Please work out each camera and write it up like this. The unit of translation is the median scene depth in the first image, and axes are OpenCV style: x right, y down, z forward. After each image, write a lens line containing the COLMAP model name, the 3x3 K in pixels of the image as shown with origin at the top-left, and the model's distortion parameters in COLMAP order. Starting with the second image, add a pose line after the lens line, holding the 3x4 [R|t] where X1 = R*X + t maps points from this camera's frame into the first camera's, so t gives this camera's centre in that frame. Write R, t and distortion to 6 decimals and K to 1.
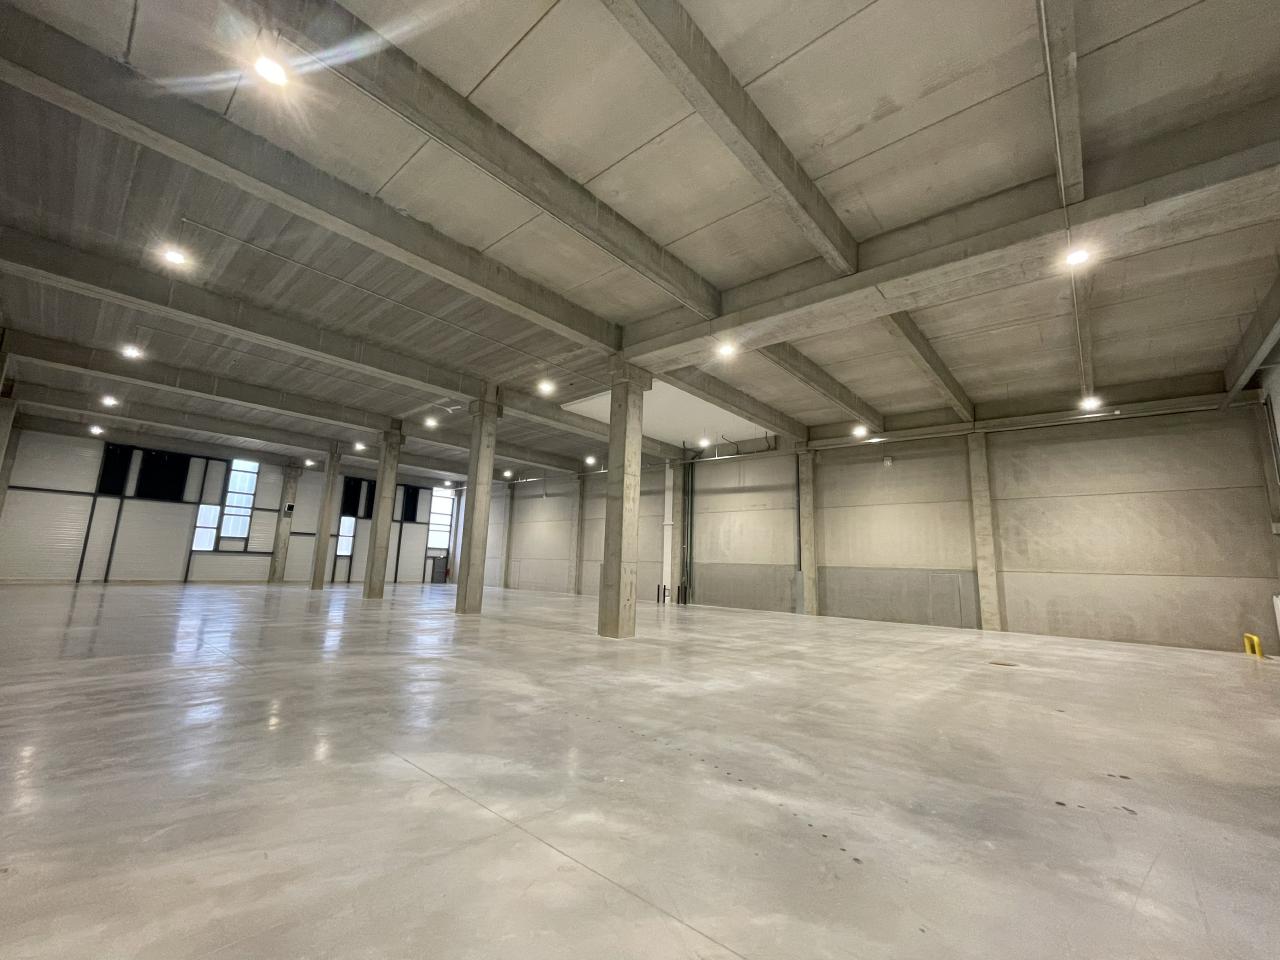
lens RADIAL K [[519.8, 0, 640.0], [0, 519.8, 480.0], [0, 0, 1]] dist [0.000384, -0.000352]
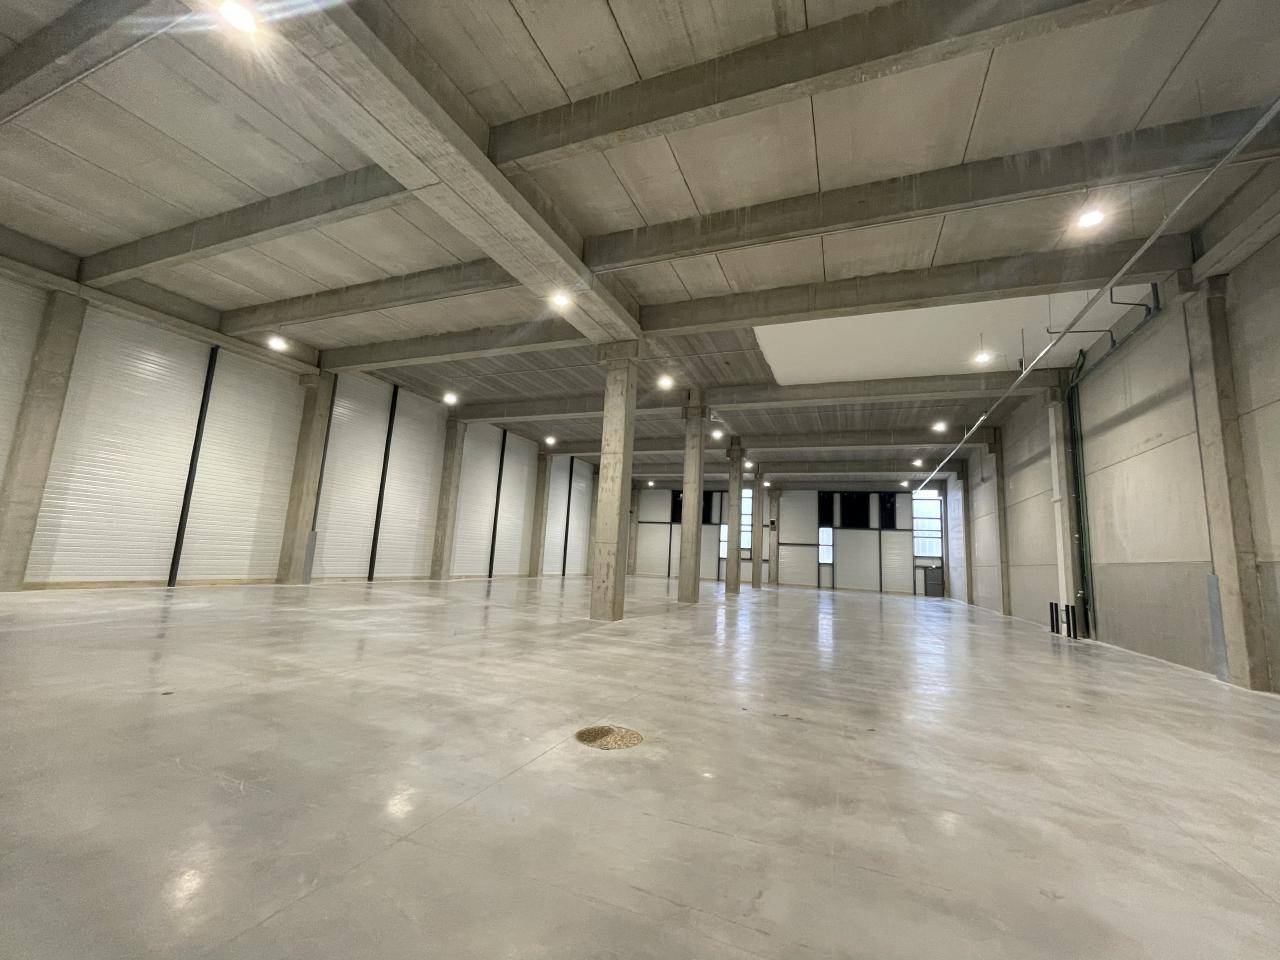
lens RADIAL K [[519.8, 0, 640.0], [0, 519.8, 480.0], [0, 0, 1]] dist [0.000384, -0.000352]
pose [[0.327692, -0.152252, -0.932436, 0.389687], [0.111446, 0.986269, -0.121876, 0.070754], [0.938189, -0.063978, 0.340160, 0.312348]]
